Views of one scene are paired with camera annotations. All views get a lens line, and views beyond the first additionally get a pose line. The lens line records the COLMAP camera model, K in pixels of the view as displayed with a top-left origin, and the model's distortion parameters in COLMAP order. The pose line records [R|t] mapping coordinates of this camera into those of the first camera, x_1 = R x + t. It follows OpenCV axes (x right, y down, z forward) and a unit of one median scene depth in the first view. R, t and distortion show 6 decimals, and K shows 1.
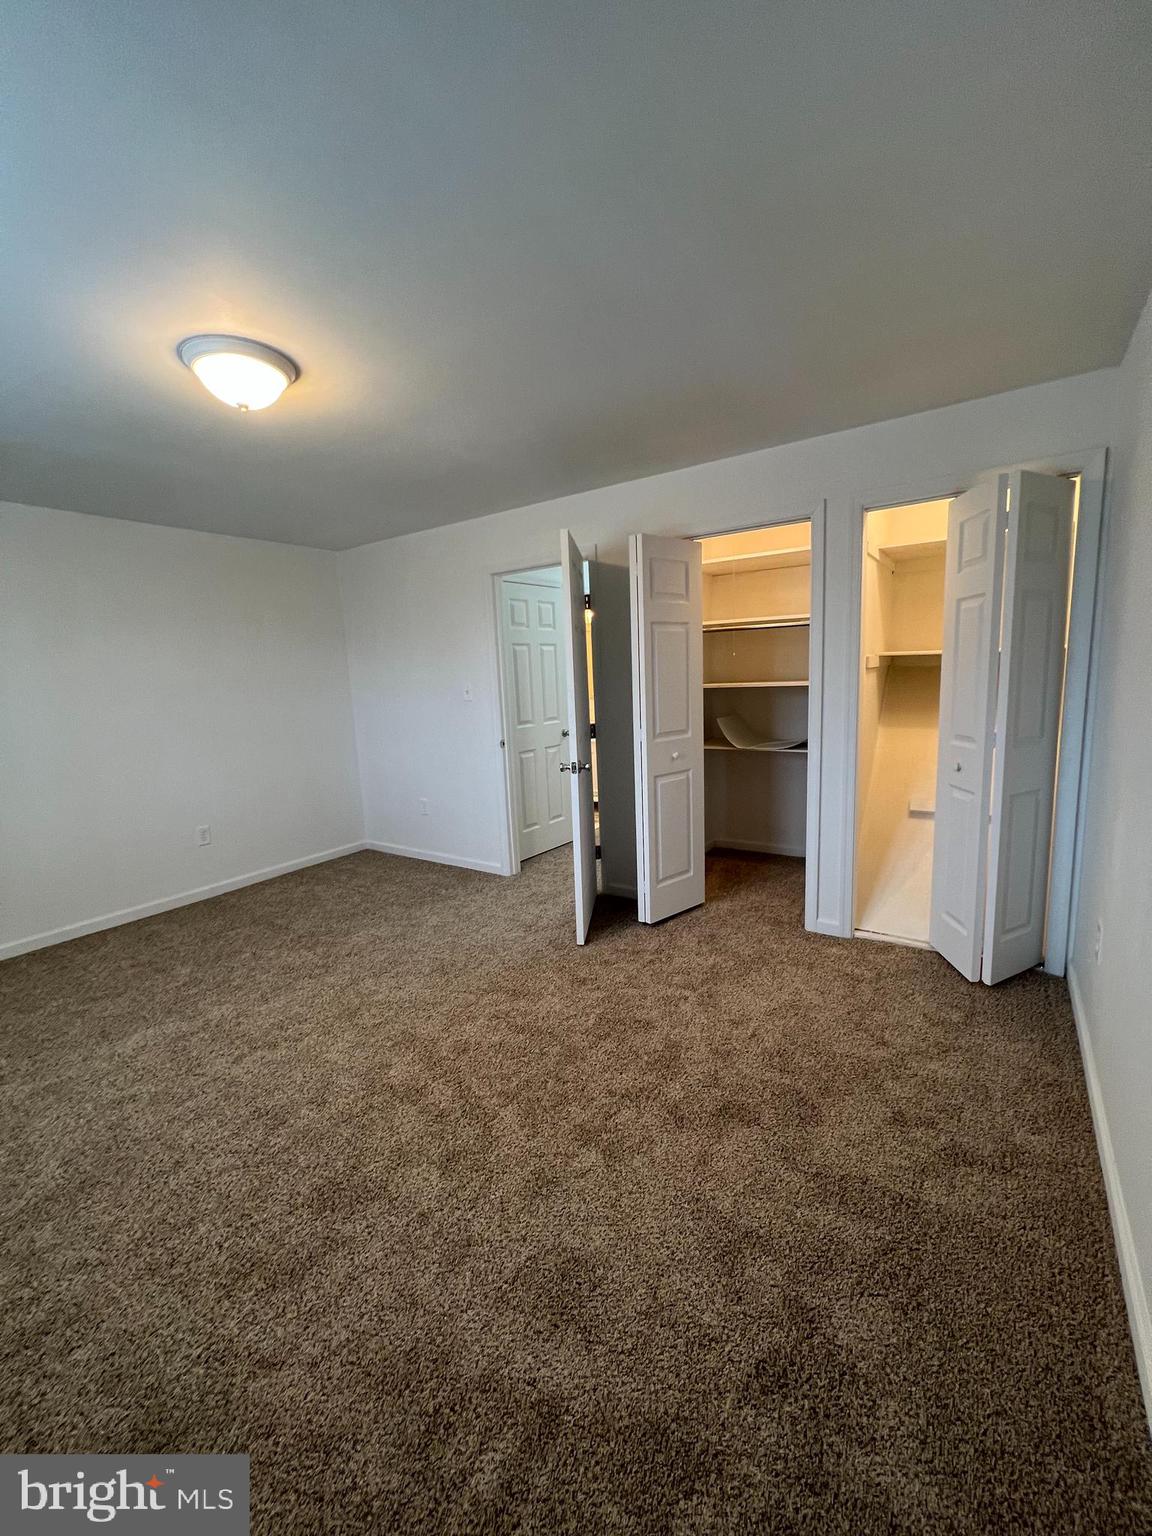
lens RADIAL K [[613.5, 0, 580.6], [0, 613.5, 764.1], [0, 0, 1]] dist [-0.000757, 0.000373]
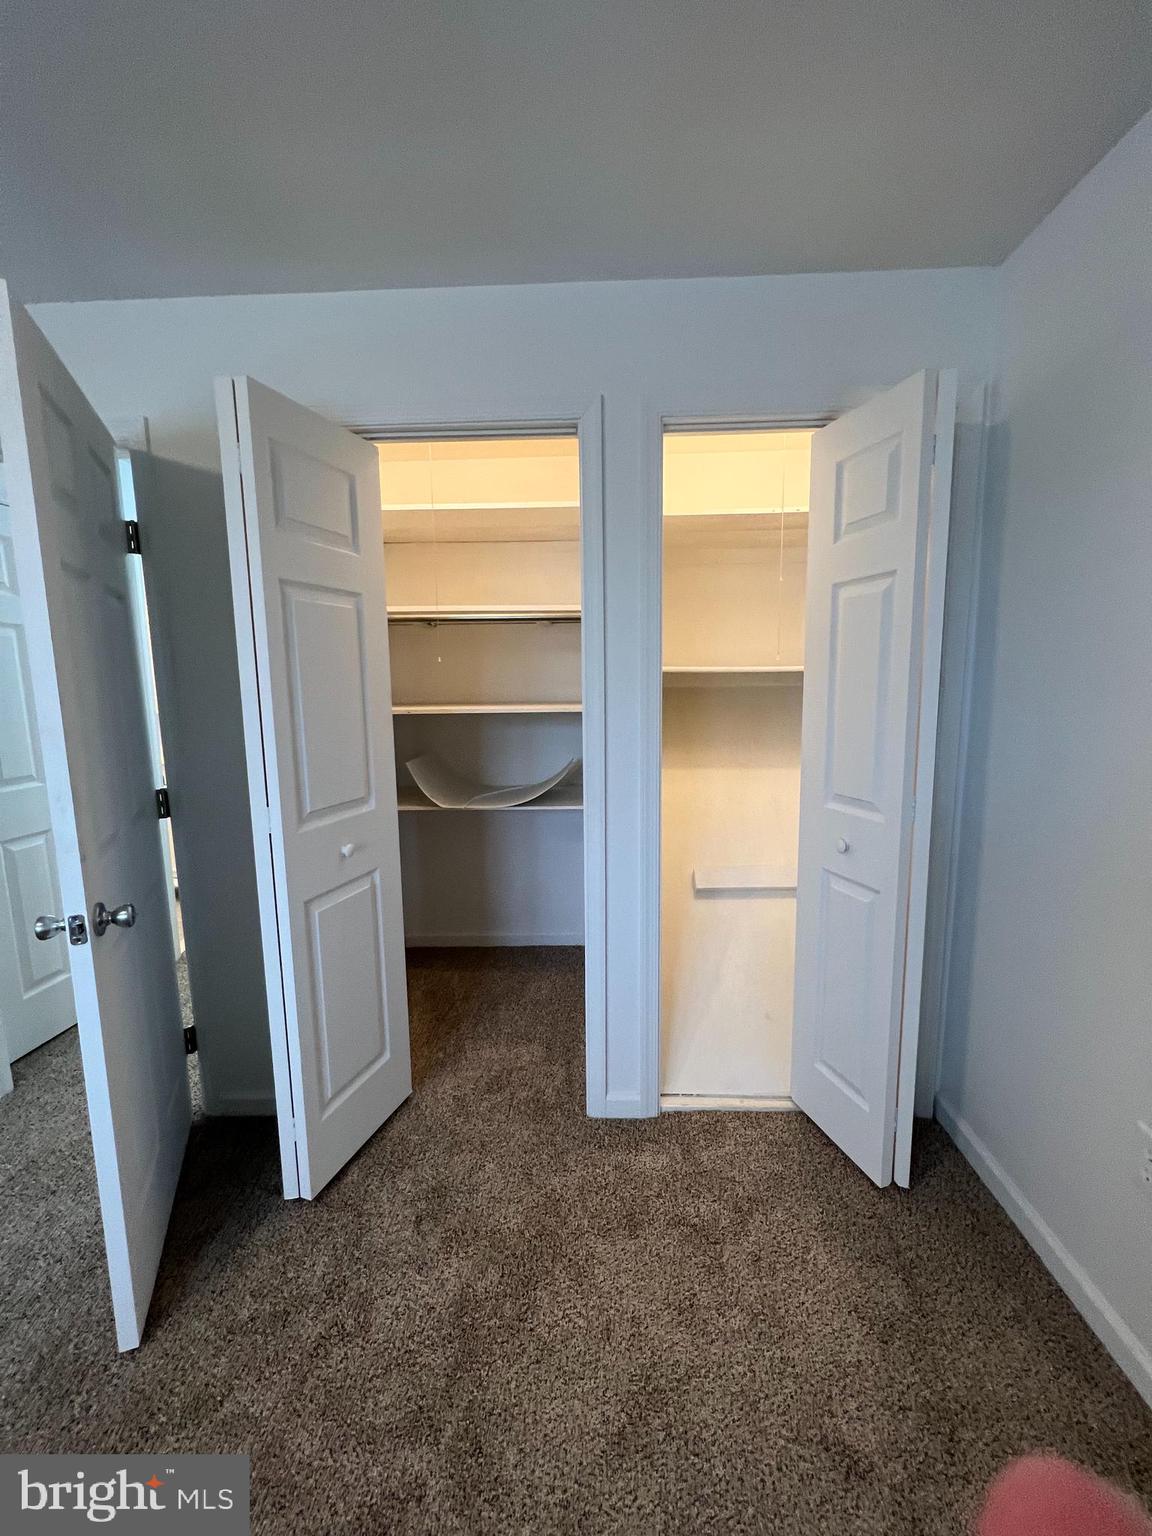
lens RADIAL K [[613.5, 0, 580.6], [0, 613.5, 764.1], [0, 0, 1]] dist [-0.000757, 0.000373]
pose [[0.851529, -0.042786, 0.522559, 0.059425], [0.056859, 0.998323, -0.010915, -0.072978], [-0.521216, 0.039007, 0.852533, 0.484831]]
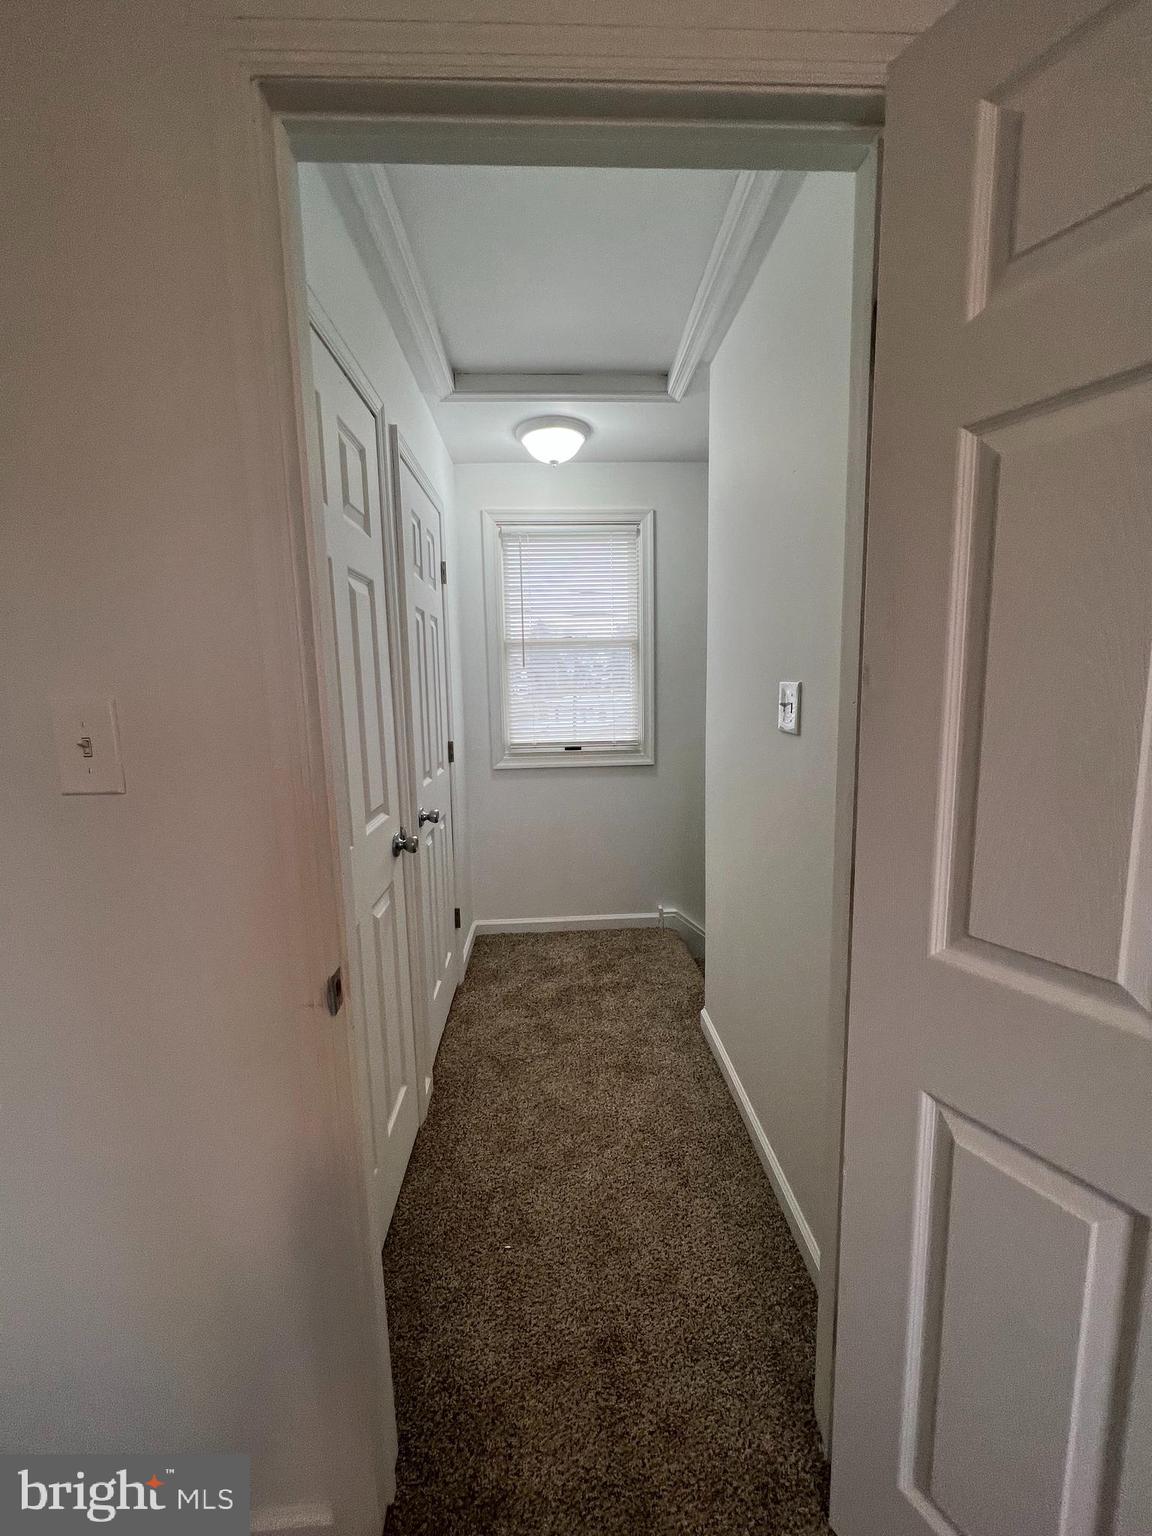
lens RADIAL K [[613.5, 0, 580.6], [0, 613.5, 764.1], [0, 0, 1]] dist [-0.000757, 0.000373]
pose [[0.794447, -0.060049, 0.604357, -0.245007], [0.076333, 0.997082, -0.001273, -0.138697], [-0.602517, 0.047144, 0.796713, 1.052560]]
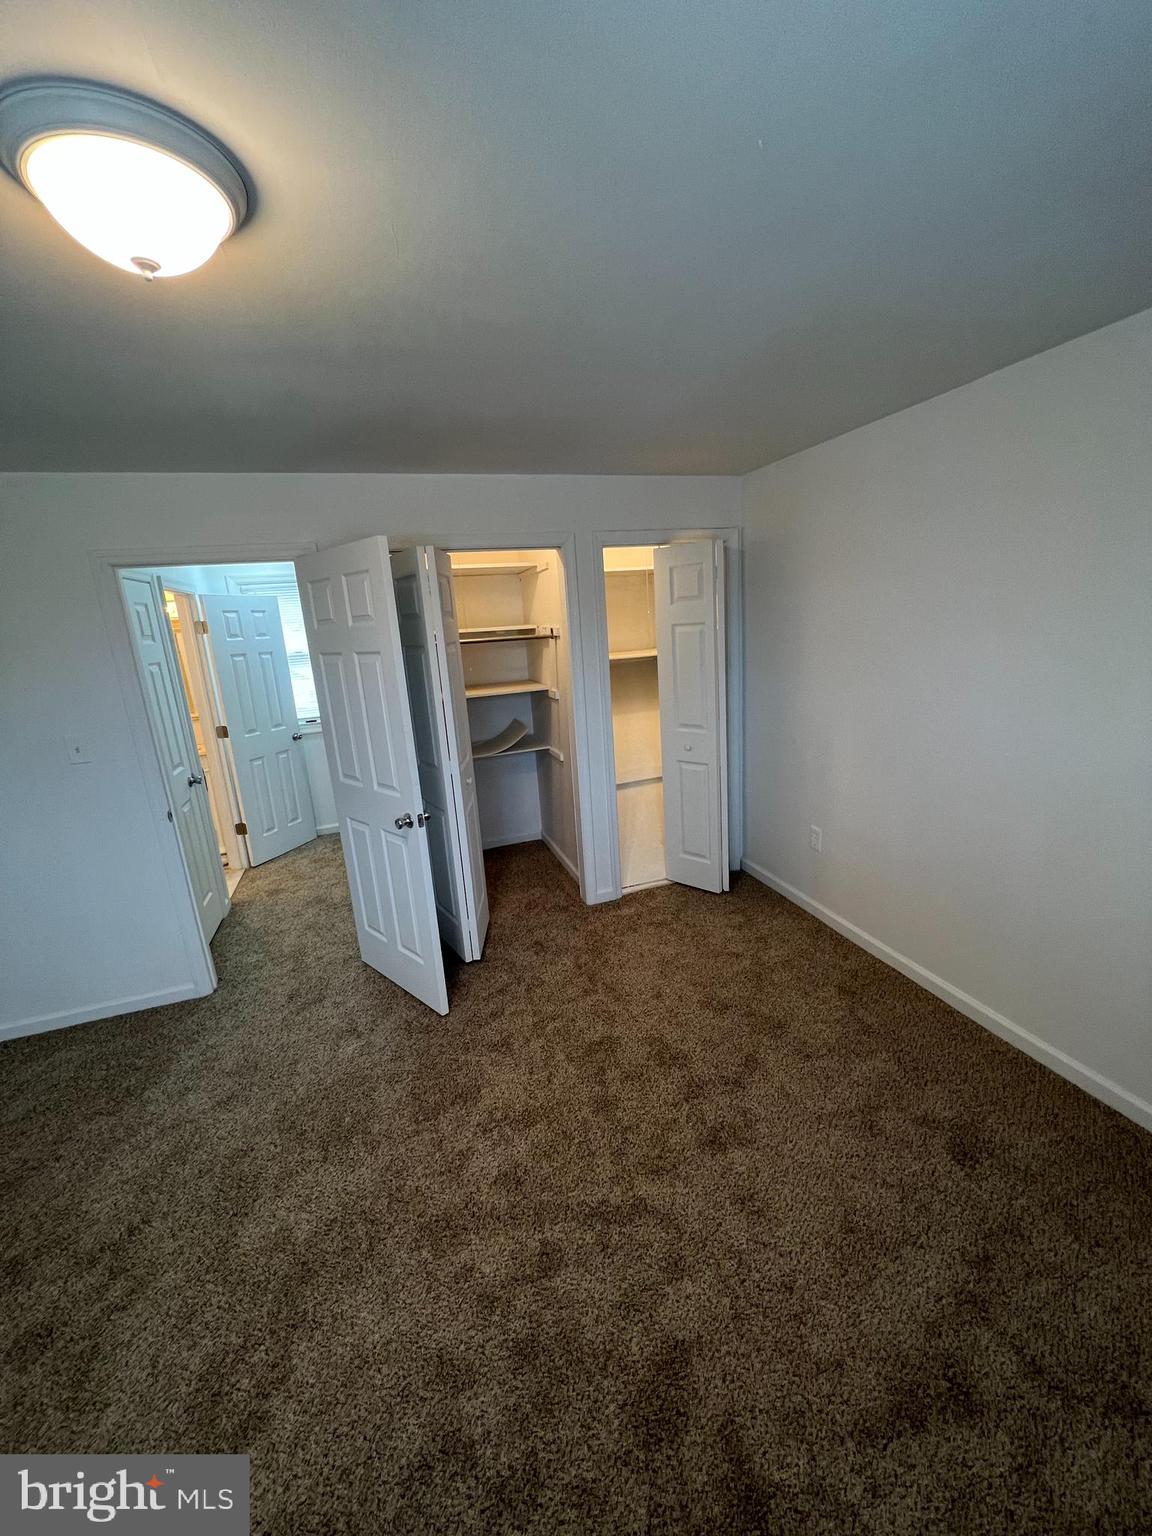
lens RADIAL K [[613.5, 0, 580.6], [0, 613.5, 764.1], [0, 0, 1]] dist [-0.000757, 0.000373]
pose [[0.599177, -0.187520, 0.778346, -0.505782], [0.158944, 0.980694, 0.113914, -0.127403], [-0.784680, 0.055459, 0.617415, 0.288334]]
